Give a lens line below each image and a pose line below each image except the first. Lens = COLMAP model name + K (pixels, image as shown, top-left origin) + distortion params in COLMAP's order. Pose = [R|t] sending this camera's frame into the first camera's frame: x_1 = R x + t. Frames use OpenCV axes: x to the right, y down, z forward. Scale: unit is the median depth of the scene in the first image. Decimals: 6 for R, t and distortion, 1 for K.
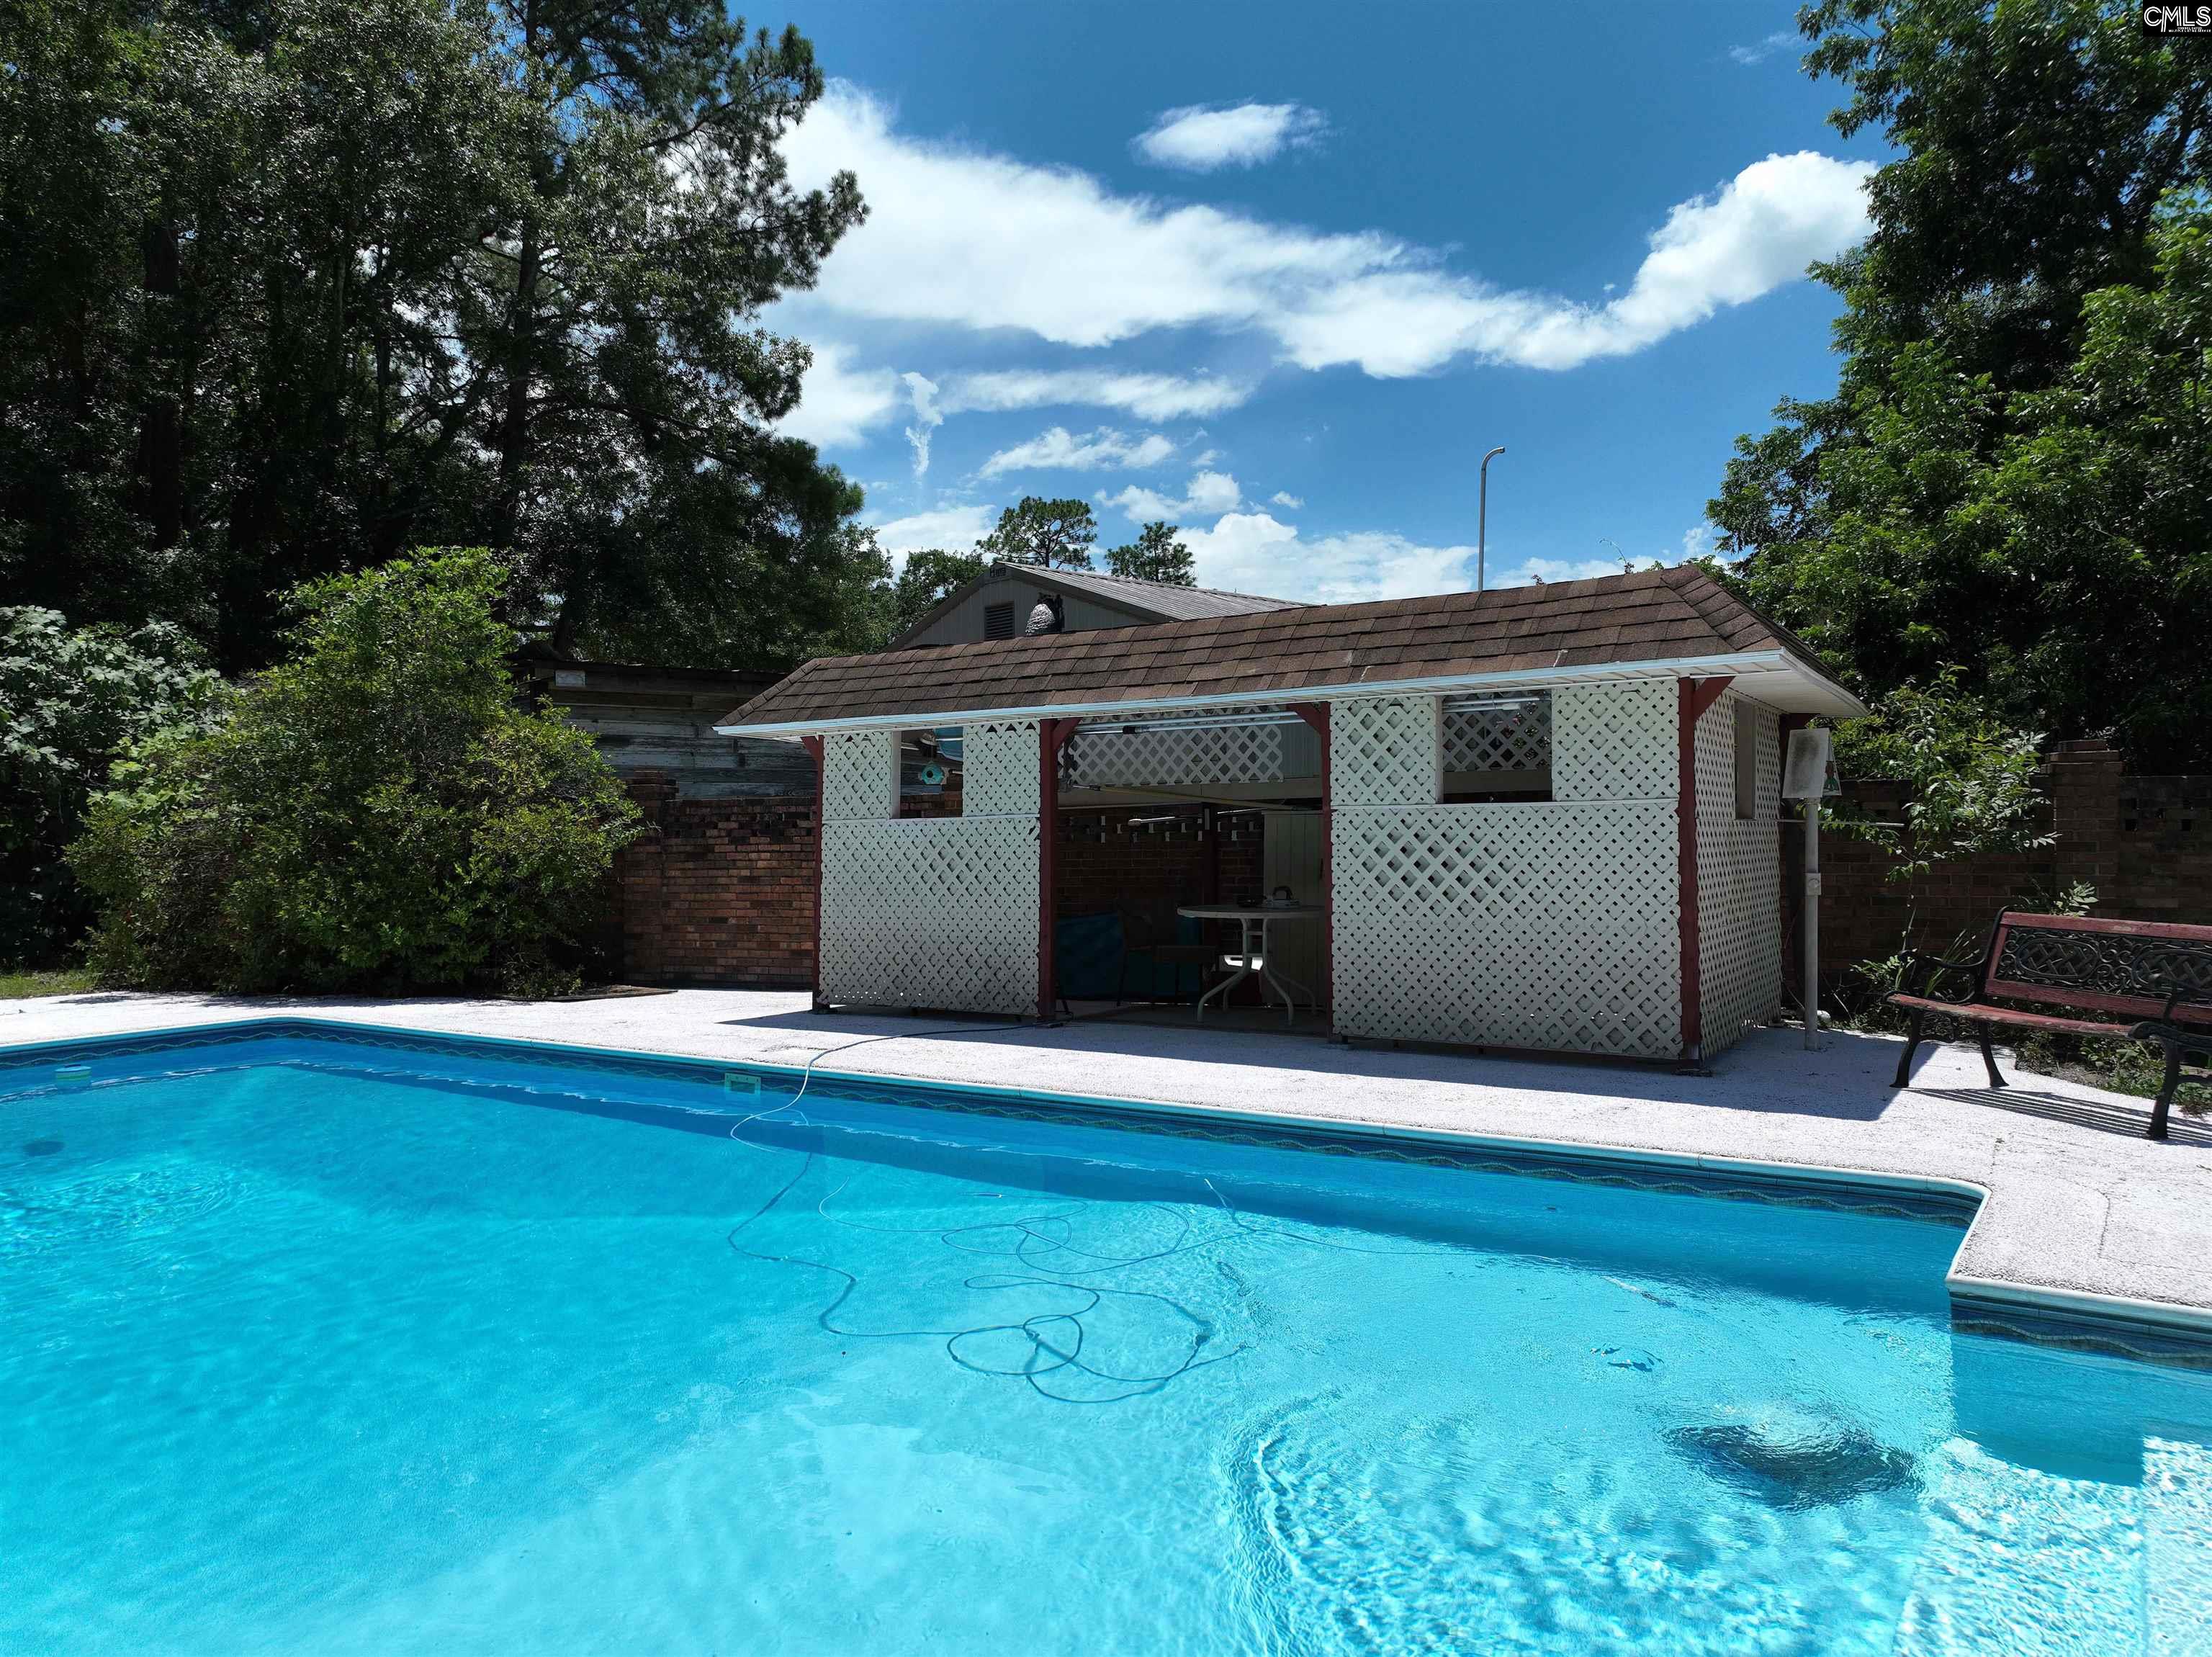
lens RADIAL K [[1556.9, 0, 1094.5], [0, 1556.9, 839.4], [0, 0, 1]] dist [-0.003398, 0.019058]
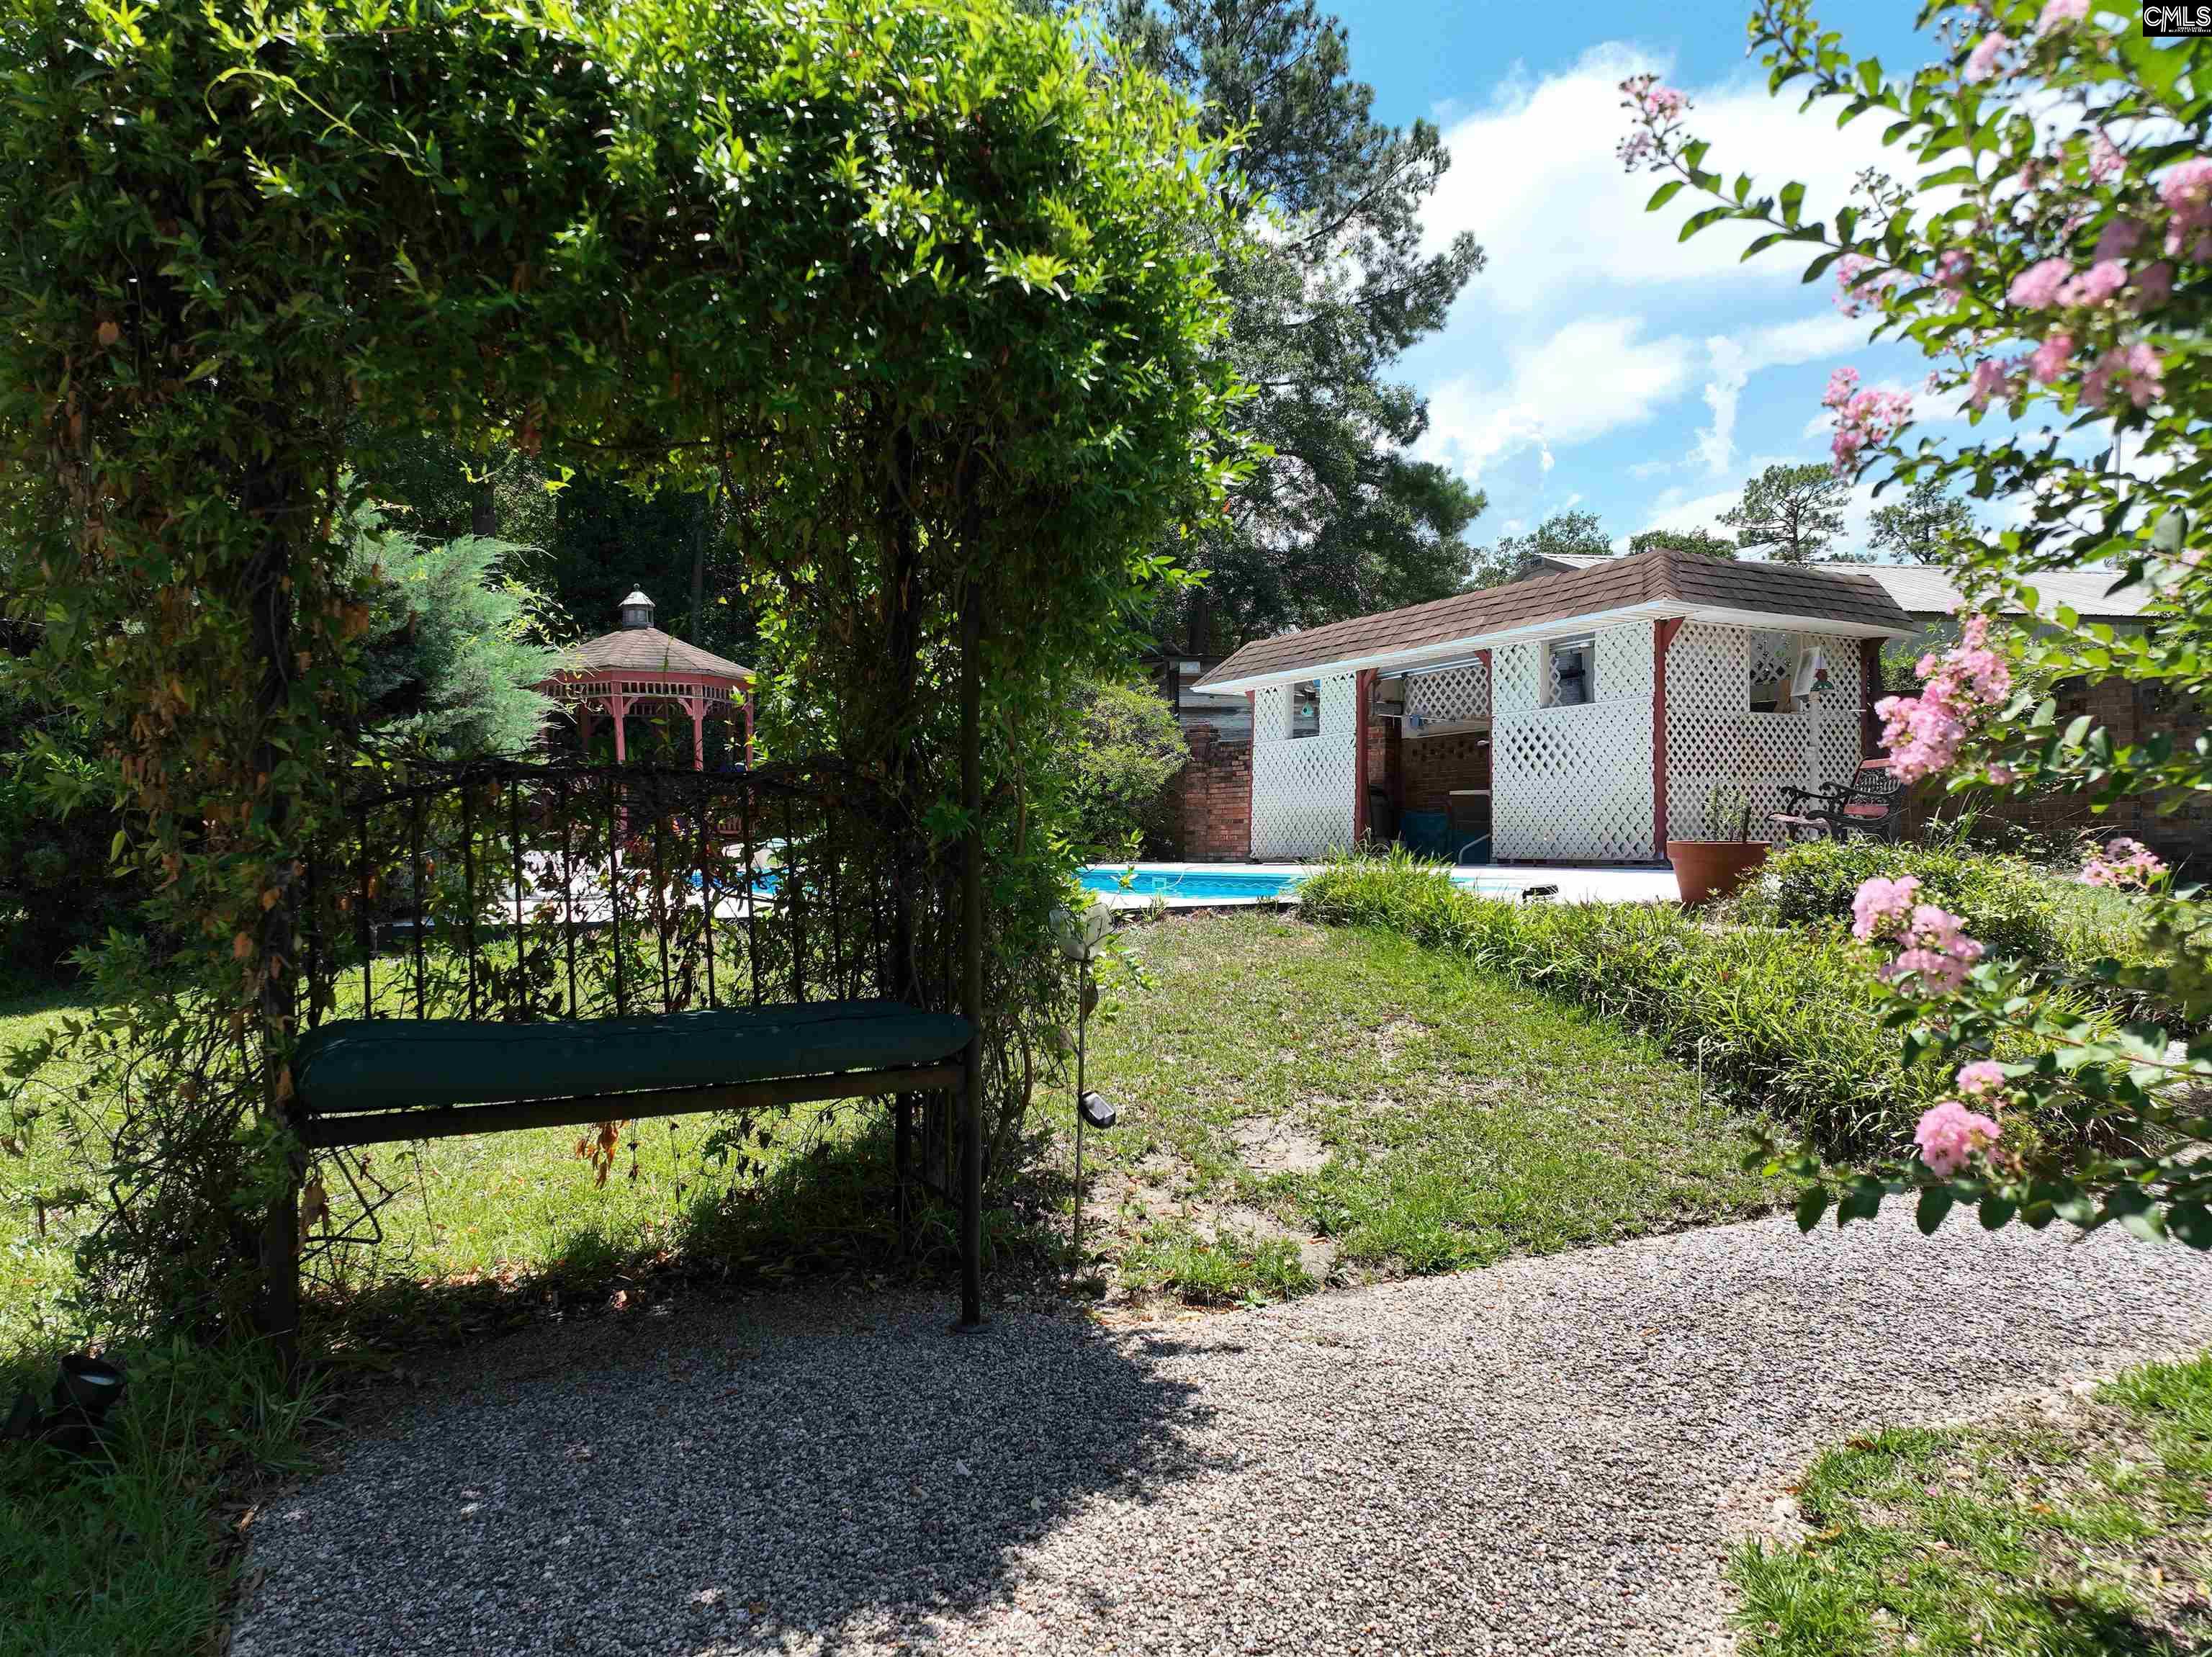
lens RADIAL K [[1556.9, 0, 1106.4], [0, 1556.9, 823.8], [0, 0, 1]] dist [-0.003398, 0.019058]
pose [[0.876808, -0.001471, -0.480838, 0.171468], [-0.000961, 0.999988, -0.004813, 0.029240], [0.480839, 0.004682, 0.876796, -0.171089]]
